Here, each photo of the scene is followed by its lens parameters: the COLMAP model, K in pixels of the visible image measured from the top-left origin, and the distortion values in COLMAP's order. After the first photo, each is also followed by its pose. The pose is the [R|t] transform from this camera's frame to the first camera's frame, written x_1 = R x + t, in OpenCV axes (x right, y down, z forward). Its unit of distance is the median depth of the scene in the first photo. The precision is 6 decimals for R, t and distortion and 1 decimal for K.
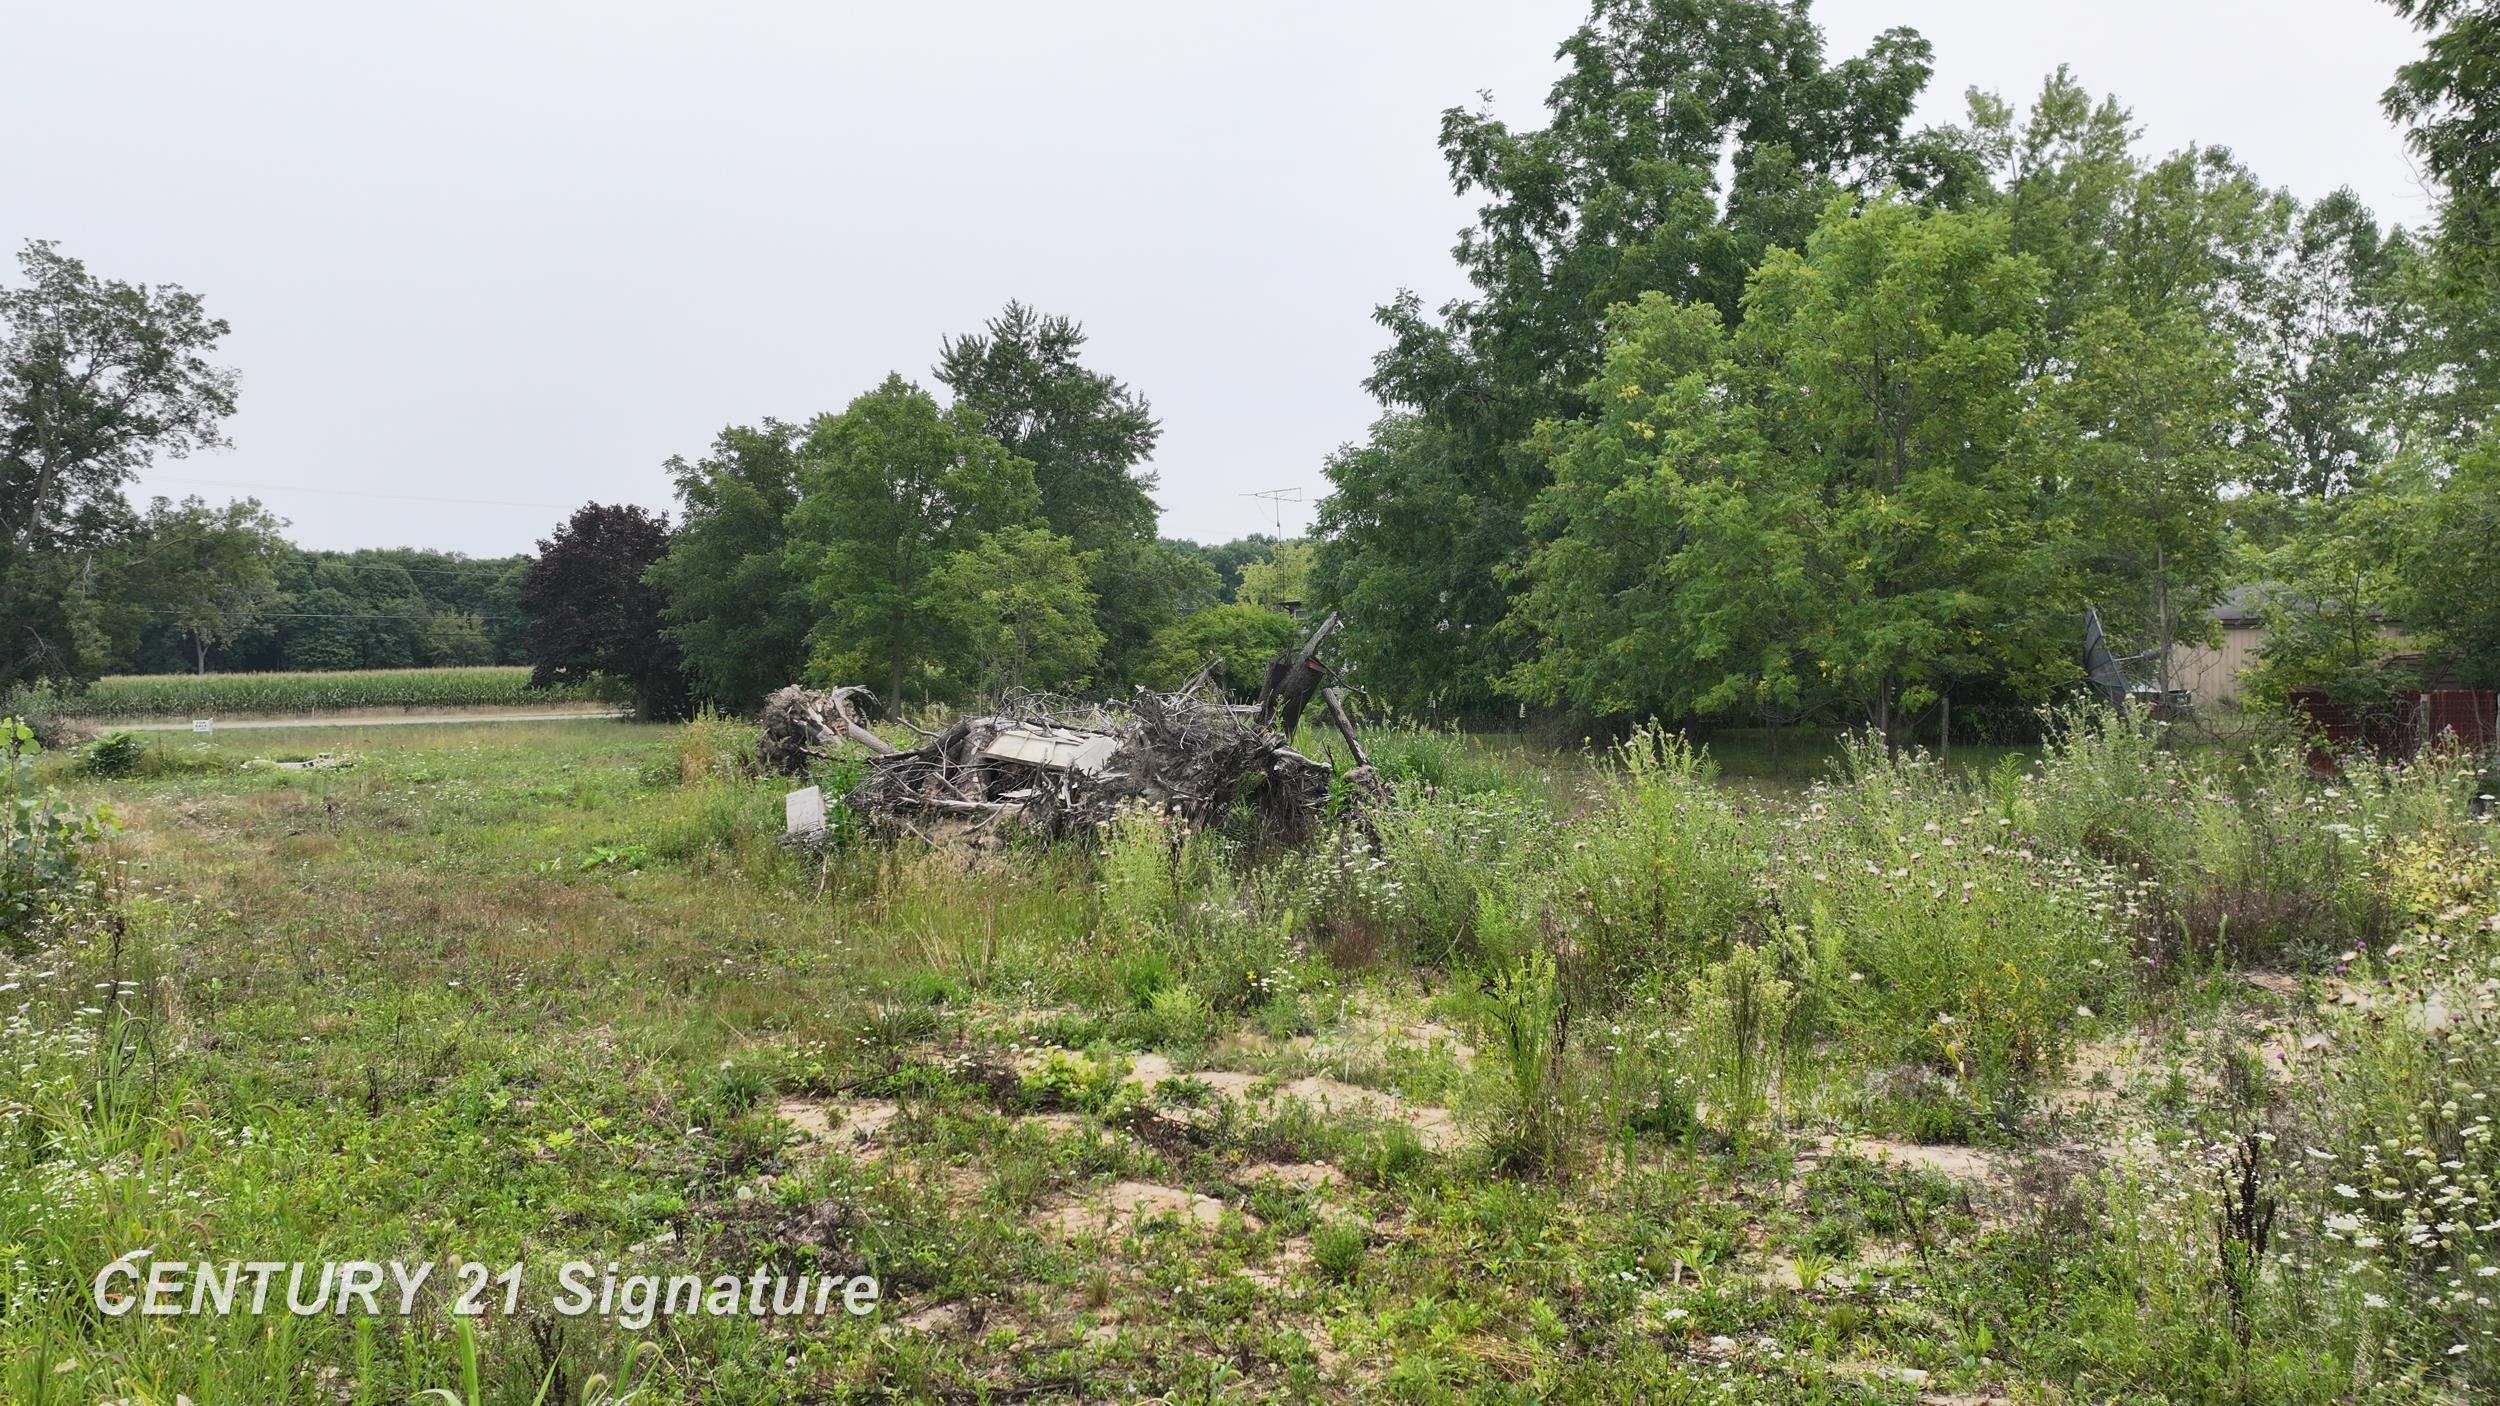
lens RADIAL K [[1742.1, 0, 1248.0], [0, 1742.1, 691.5], [0, 0, 1]] dist [0.007009, 0.000019]
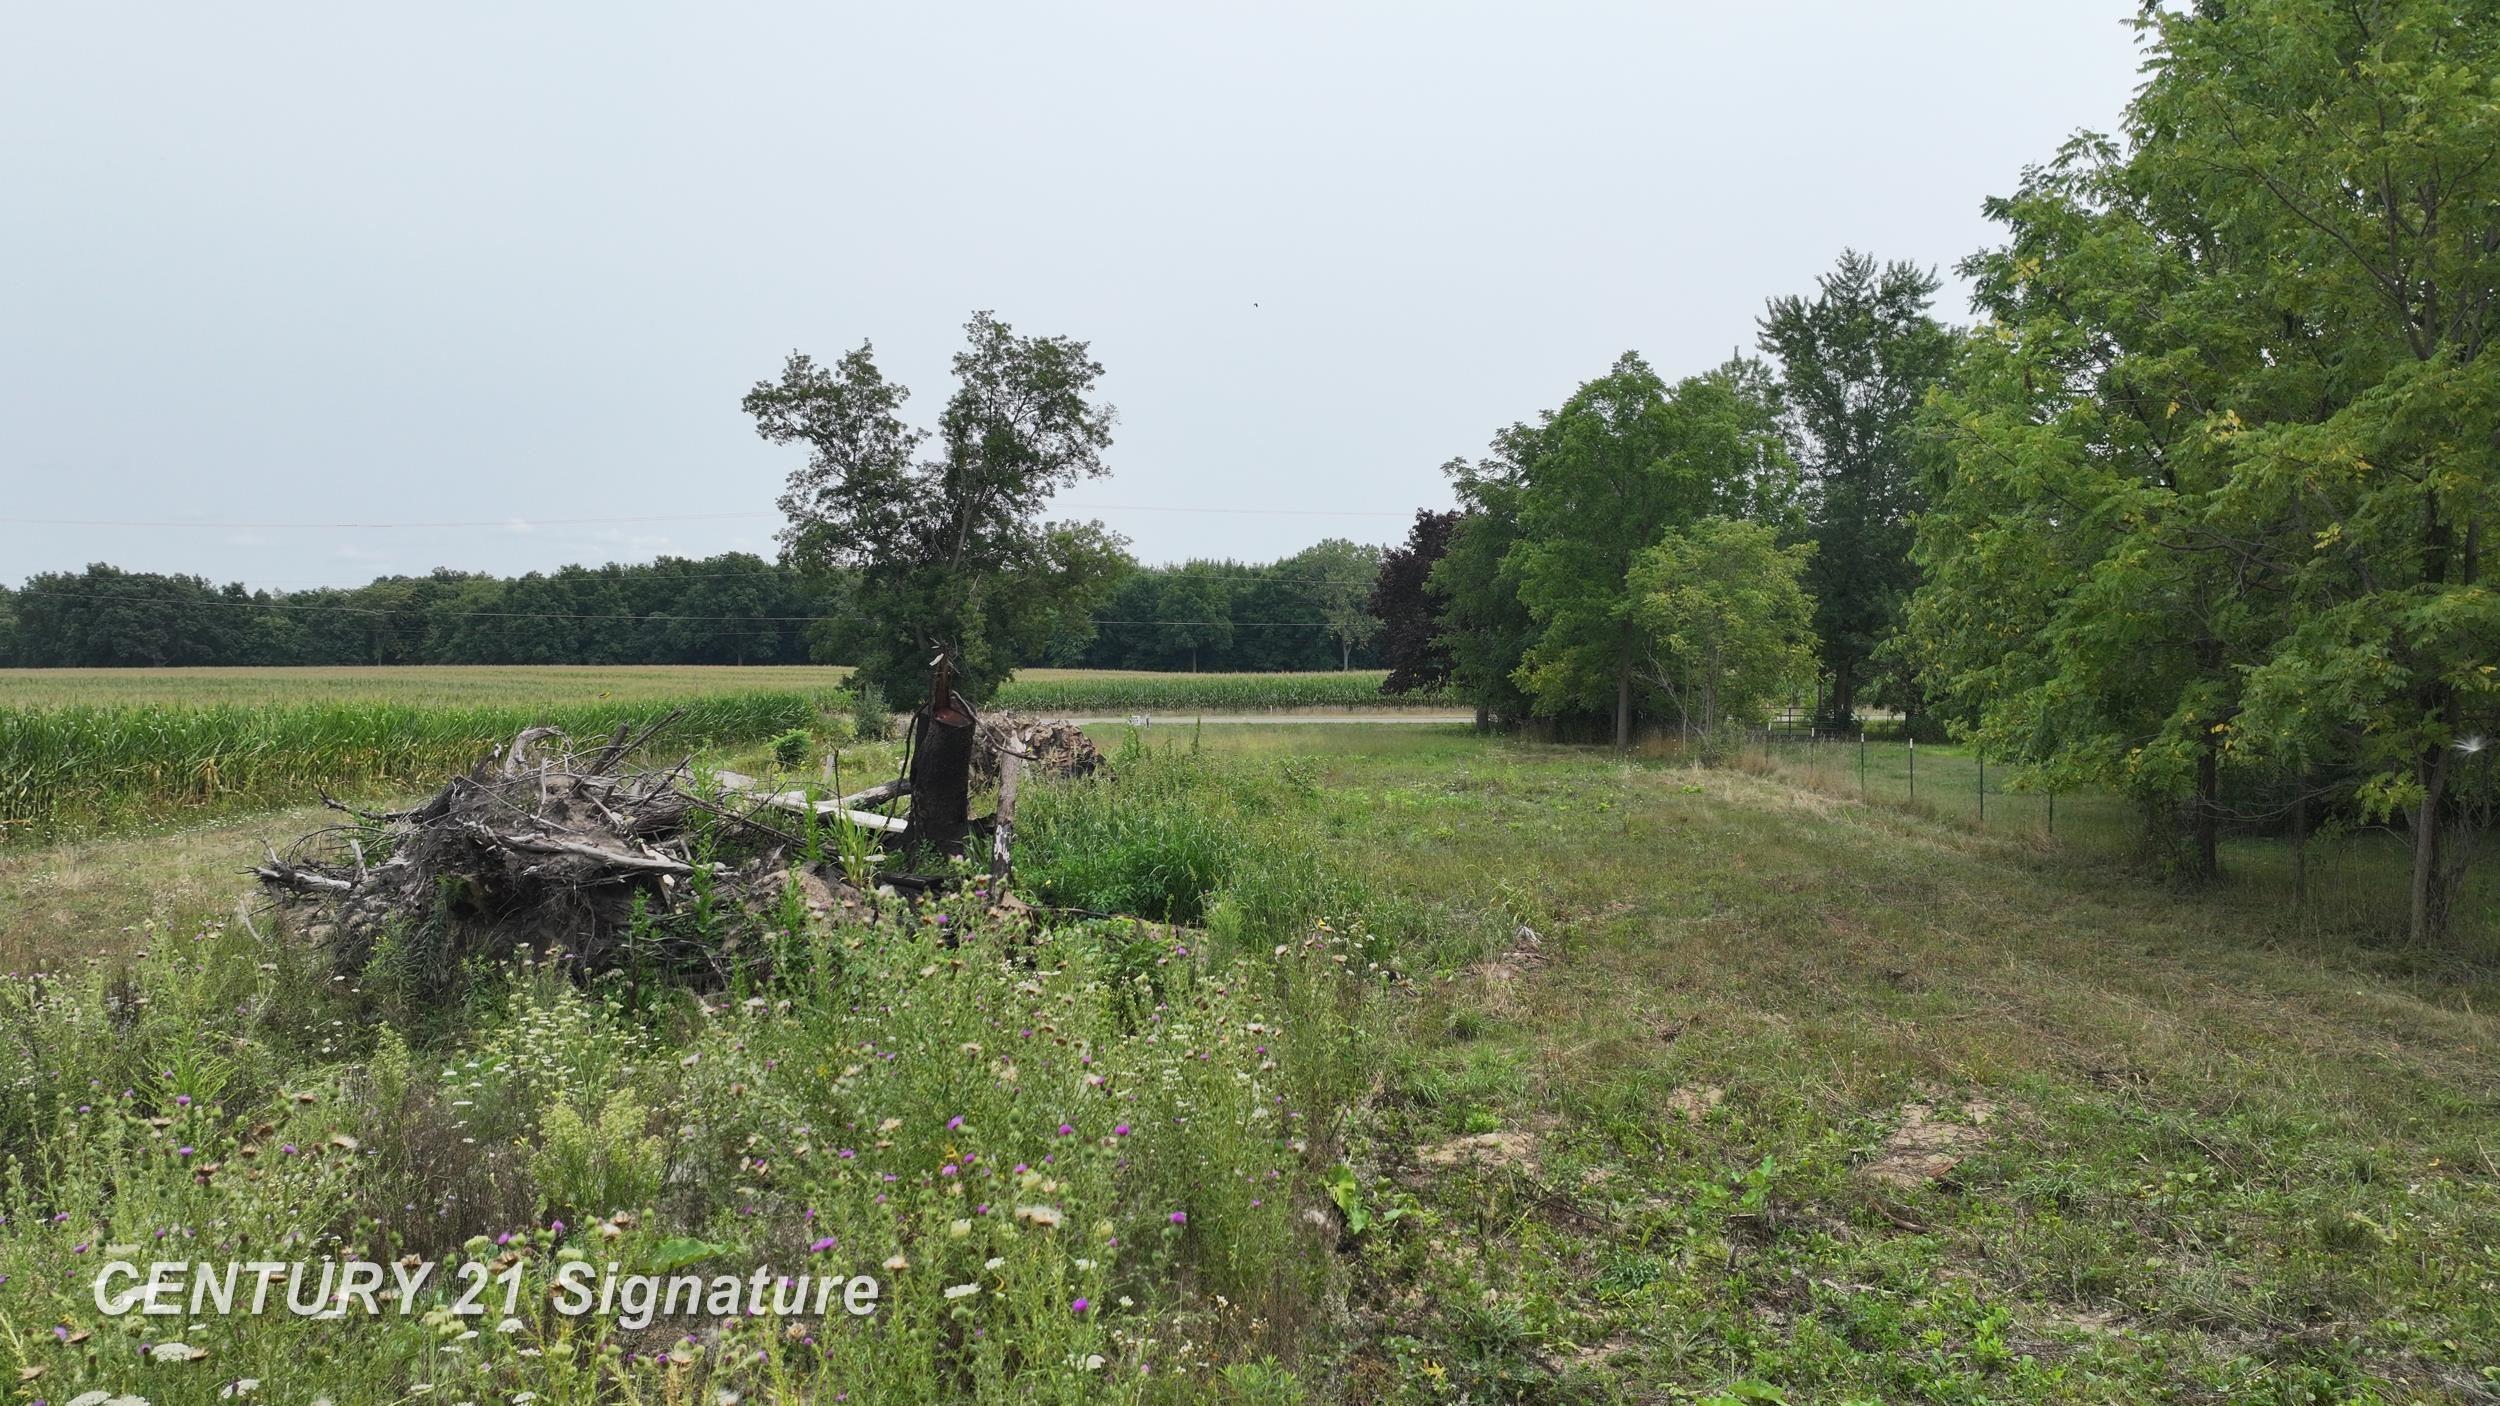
lens RADIAL K [[1742.1, 0, 1268.0], [0, 1742.1, 679.5], [0, 0, 1]] dist [0.007009, 0.000019]
pose [[0.801132, 0.013427, -0.598337, 0.170594], [-0.016663, 0.999861, 0.000128, -0.010205], [0.598256, 0.009867, 0.801244, 0.163230]]
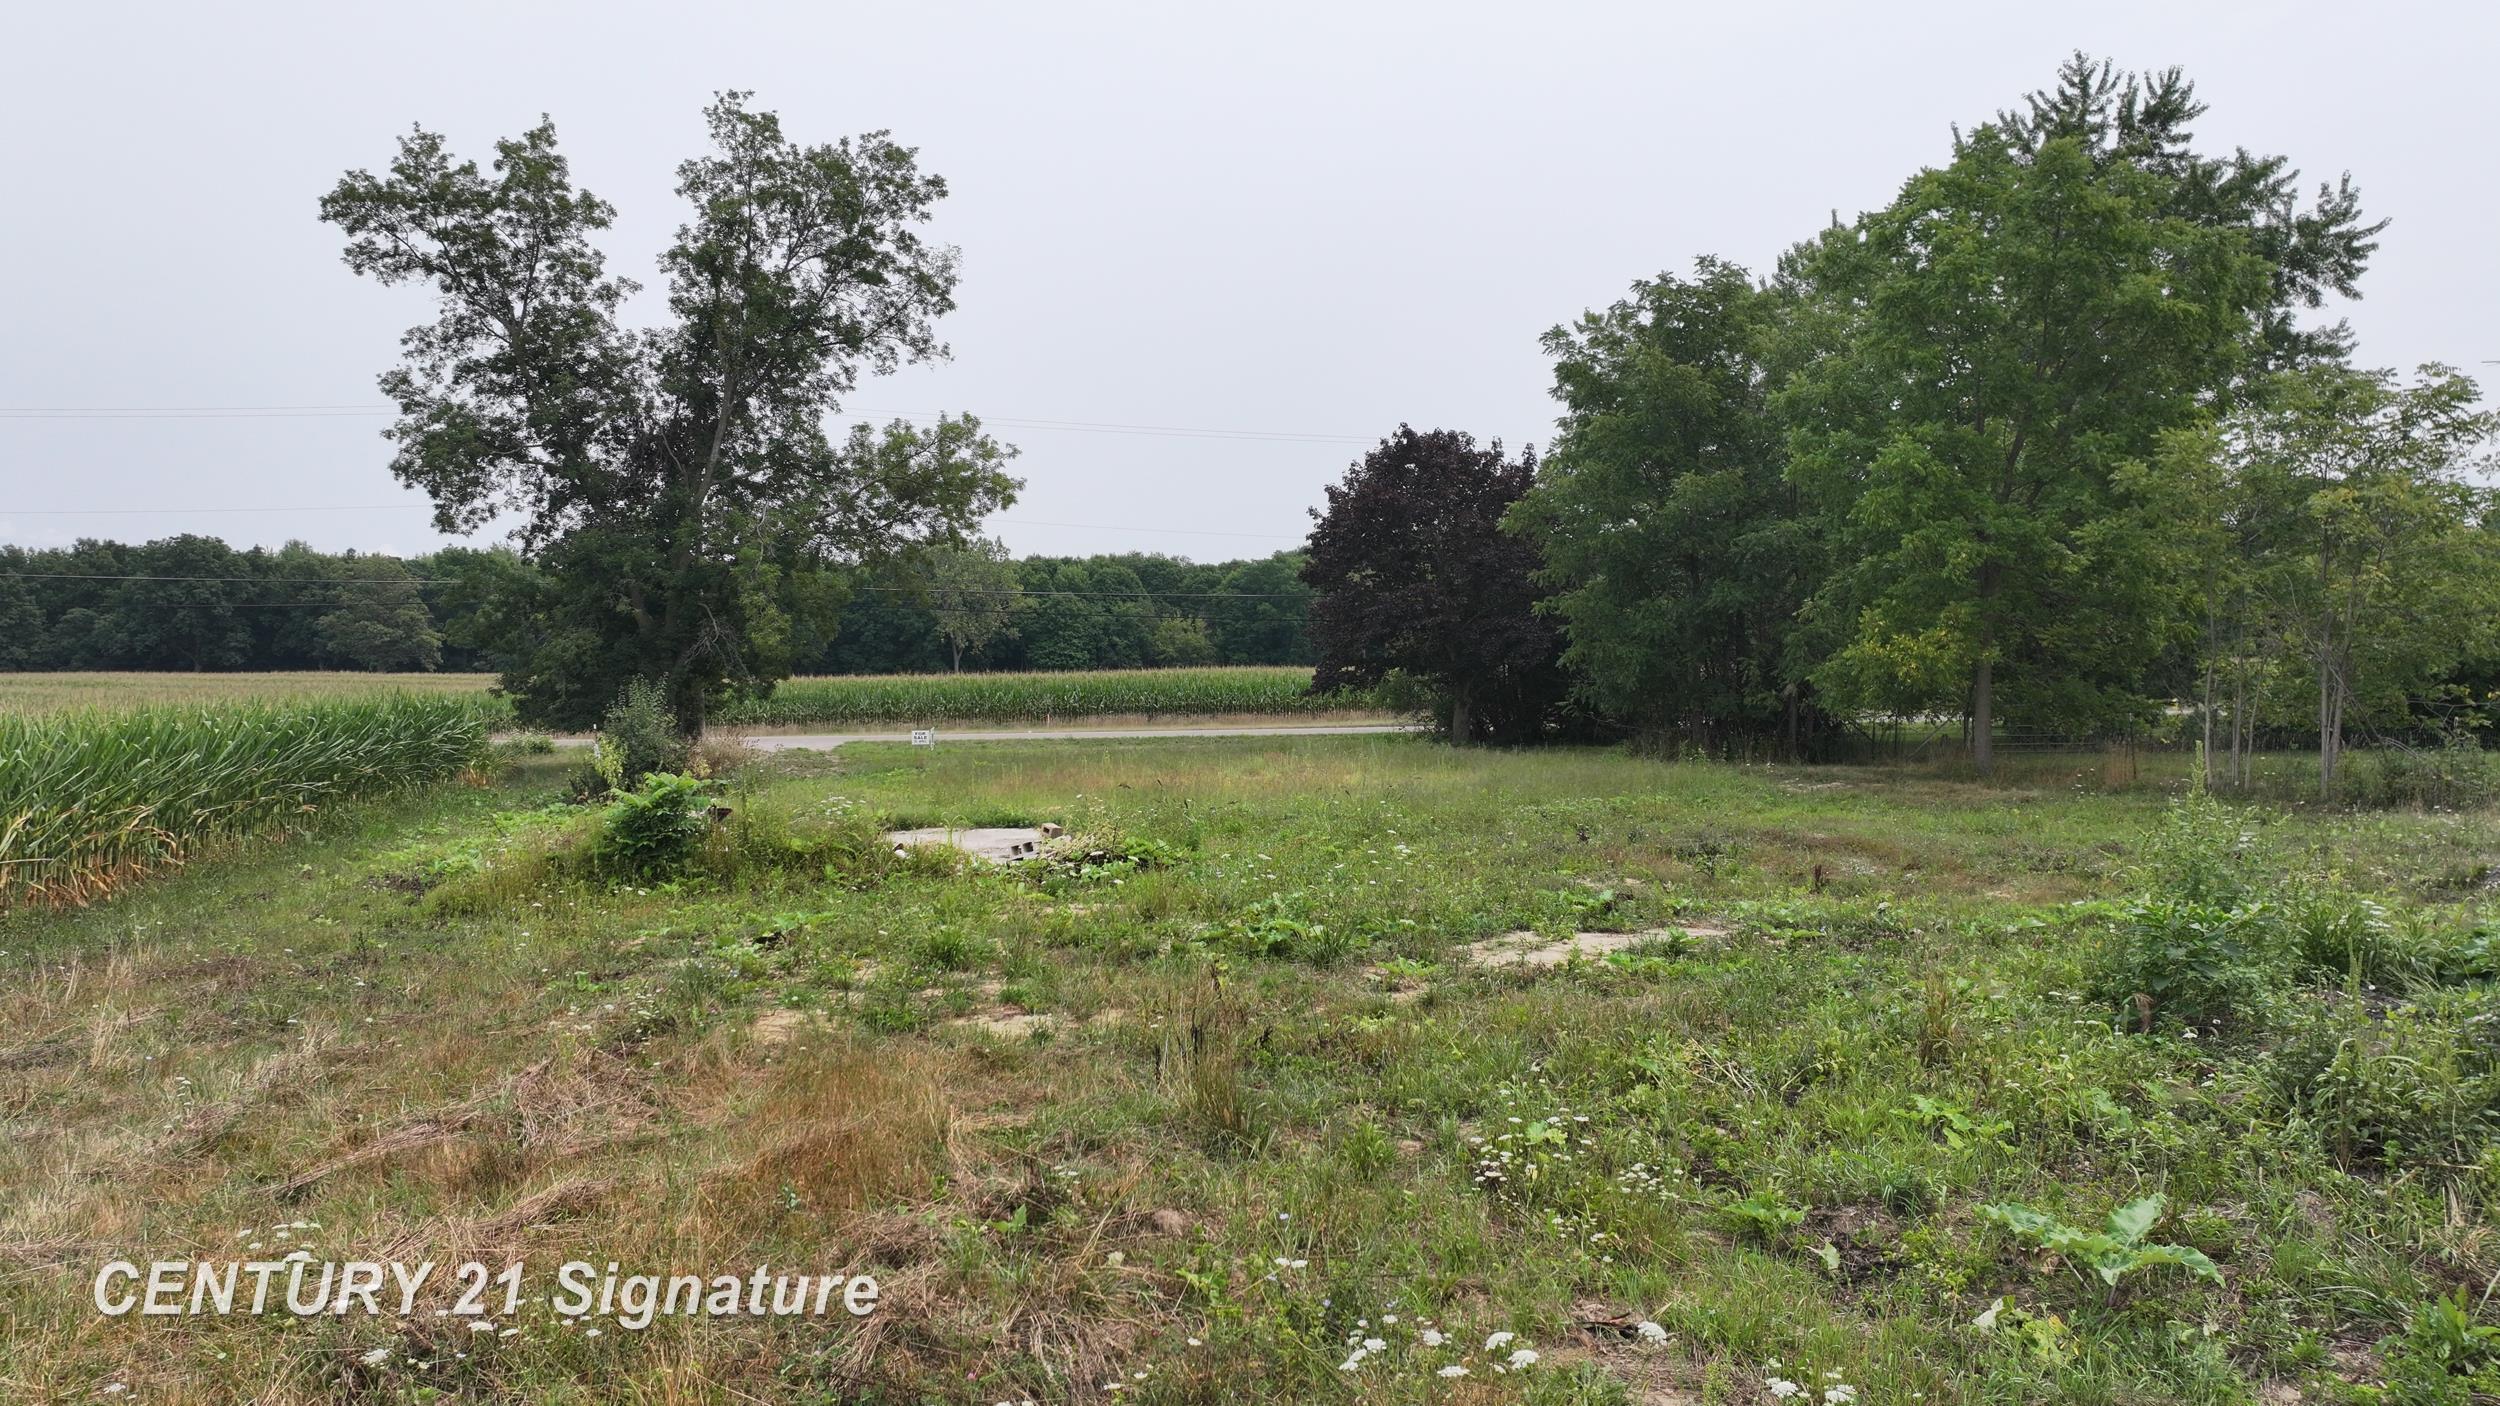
lens RADIAL K [[1742.1, 0, 1247.7], [0, 1742.1, 680.4], [0, 0, 1]] dist [0.007009, 0.000019]
pose [[0.928203, 0.004109, -0.372052, -0.196561], [-0.007975, 0.999929, -0.008853, -0.000515], [0.371989, 0.011184, 0.928170, 0.374993]]
